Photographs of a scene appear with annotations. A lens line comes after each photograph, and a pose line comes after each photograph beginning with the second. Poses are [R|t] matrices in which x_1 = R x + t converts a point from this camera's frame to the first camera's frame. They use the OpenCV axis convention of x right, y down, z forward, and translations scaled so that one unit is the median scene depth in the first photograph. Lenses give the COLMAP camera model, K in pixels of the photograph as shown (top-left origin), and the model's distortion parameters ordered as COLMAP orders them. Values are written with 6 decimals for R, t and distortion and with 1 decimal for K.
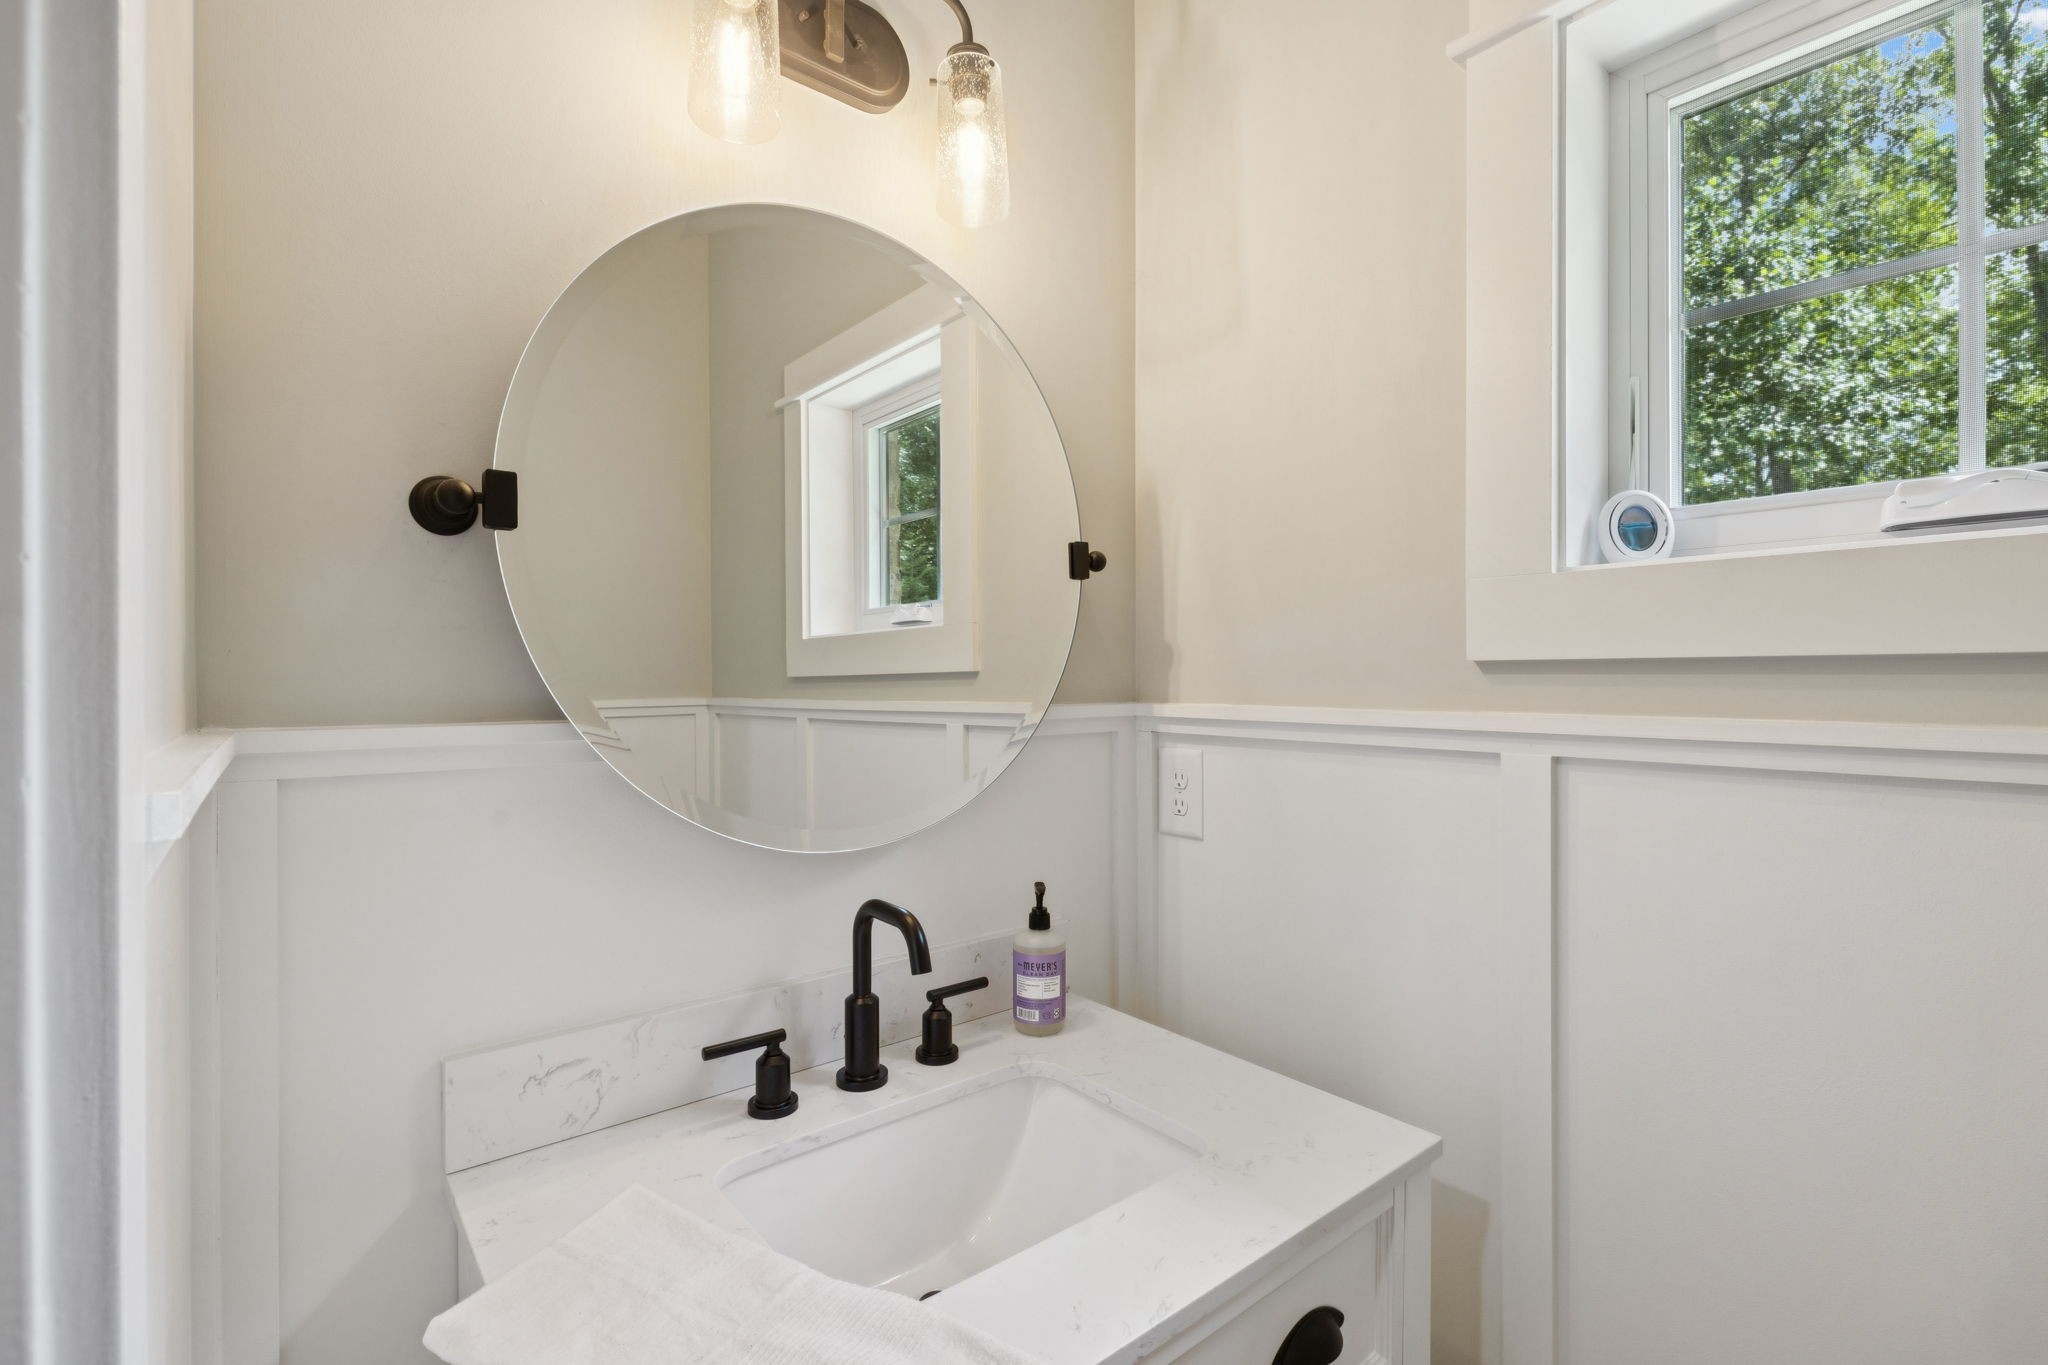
lens RADIAL K [[946.7, 0, 1024.0], [0, 946.7, 682.5], [0, 0, 1]] dist [-0.001528, 0.000143]
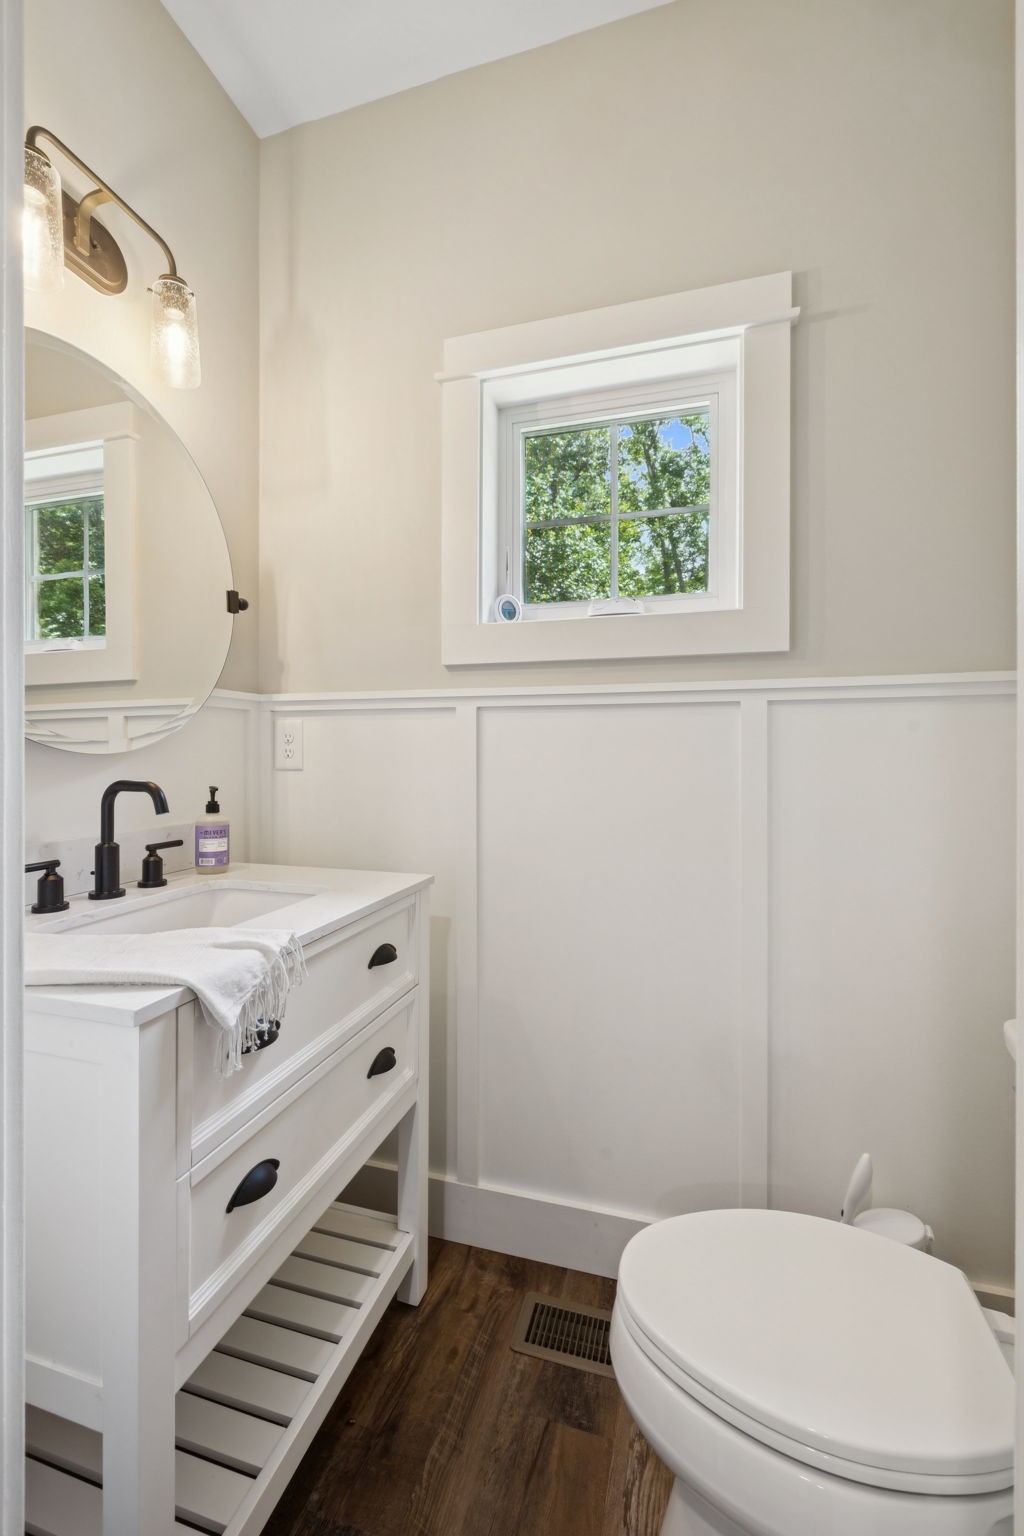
lens RADIAL K [[665.0, 0, 512.0], [0, 665.0, 768.0], [0, 0, 1]] dist [-0.002238, -0.000304]
pose [[0.831390, -0.000602, 0.555690, -0.174367], [-0.004494, 0.999959, 0.007807, 0.146255], [-0.555672, -0.008988, 0.831353, -0.252415]]
